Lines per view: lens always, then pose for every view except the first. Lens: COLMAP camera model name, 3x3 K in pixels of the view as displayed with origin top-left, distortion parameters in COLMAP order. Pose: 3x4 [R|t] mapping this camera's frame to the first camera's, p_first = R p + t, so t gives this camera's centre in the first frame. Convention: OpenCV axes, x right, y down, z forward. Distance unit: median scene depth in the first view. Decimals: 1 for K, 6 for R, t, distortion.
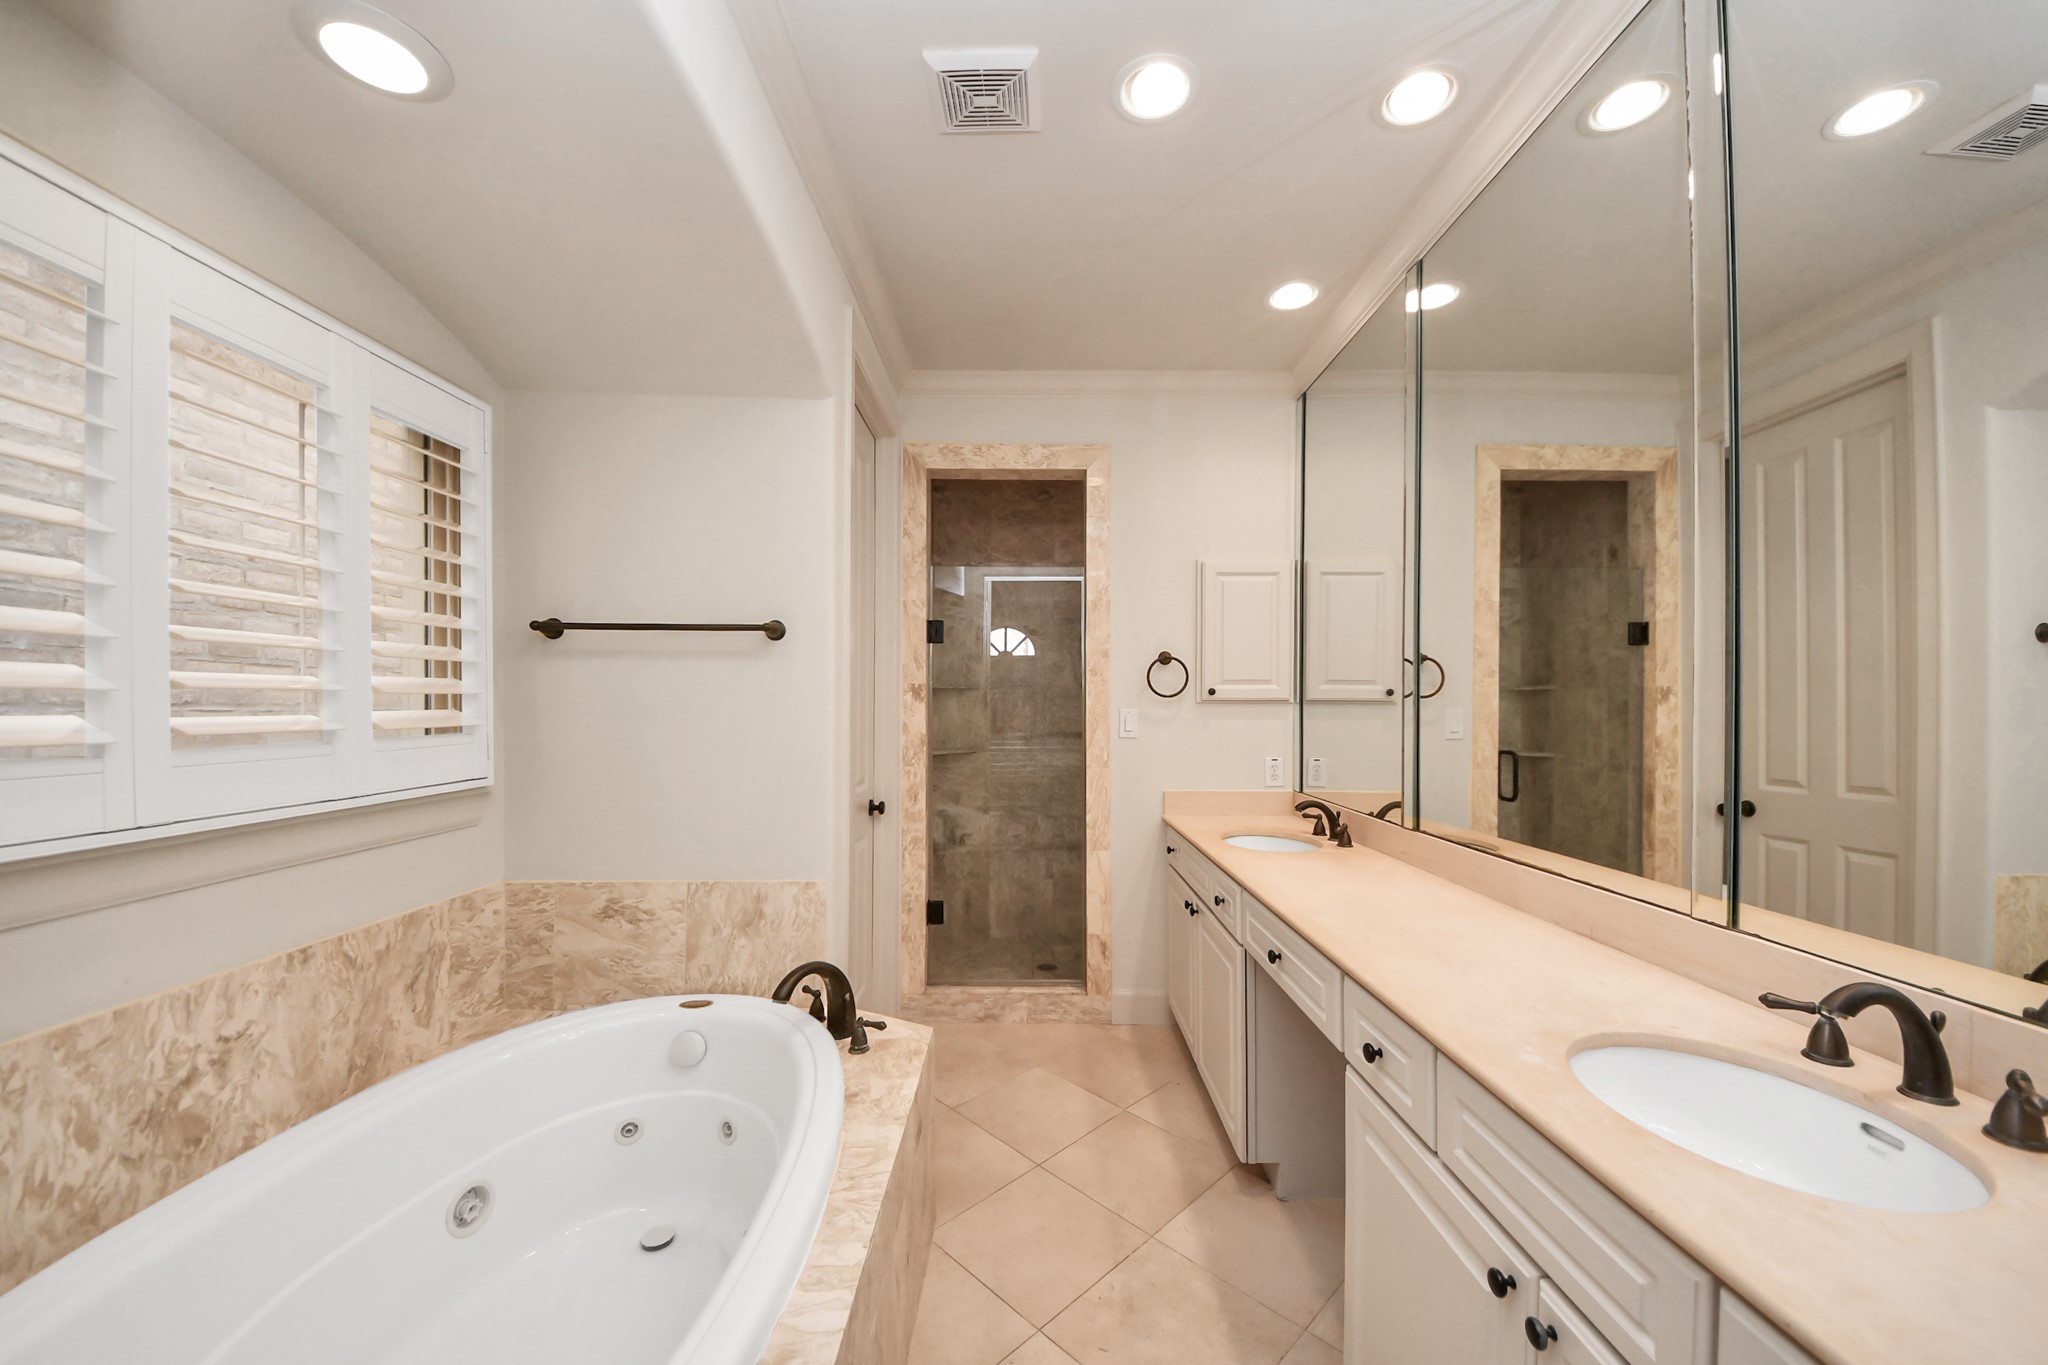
lens RADIAL K [[749.7, 0, 1022.0], [0, 749.7, 689.3], [0, 0, 1]] dist [0.015563, -0.014759]
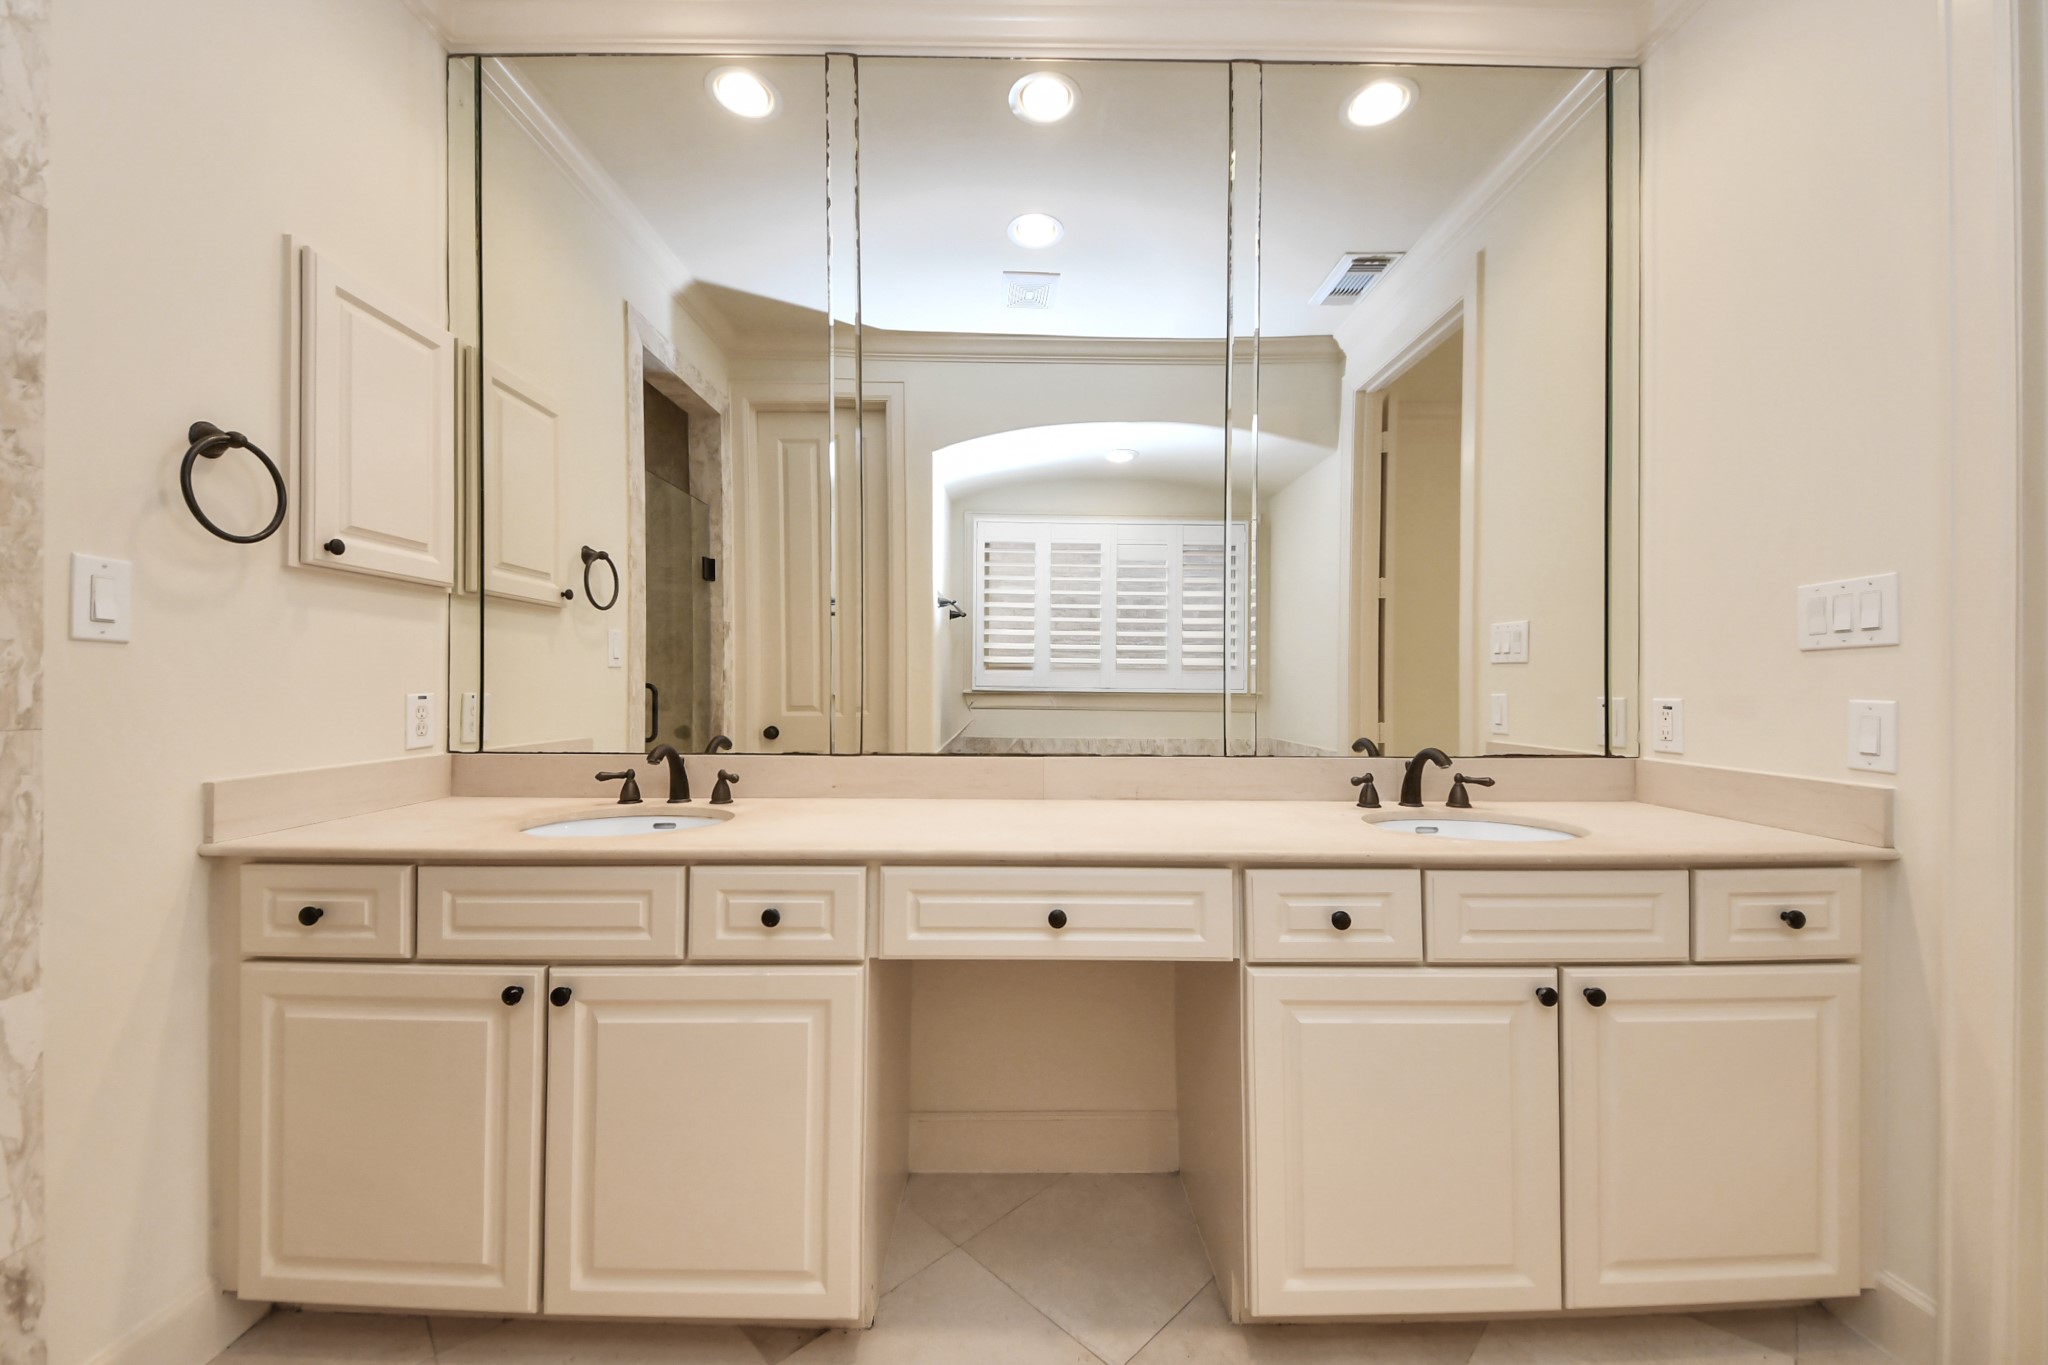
lens RADIAL K [[749.7, 0, 1022.0], [0, 749.7, 689.3], [0, 0, 1]] dist [0.015563, -0.014759]
pose [[0.000375, -0.001310, 0.999999, -0.197427], [-0.018331, 0.999831, 0.001317, 0.079785], [-0.999832, -0.018332, 0.000351, 0.577251]]
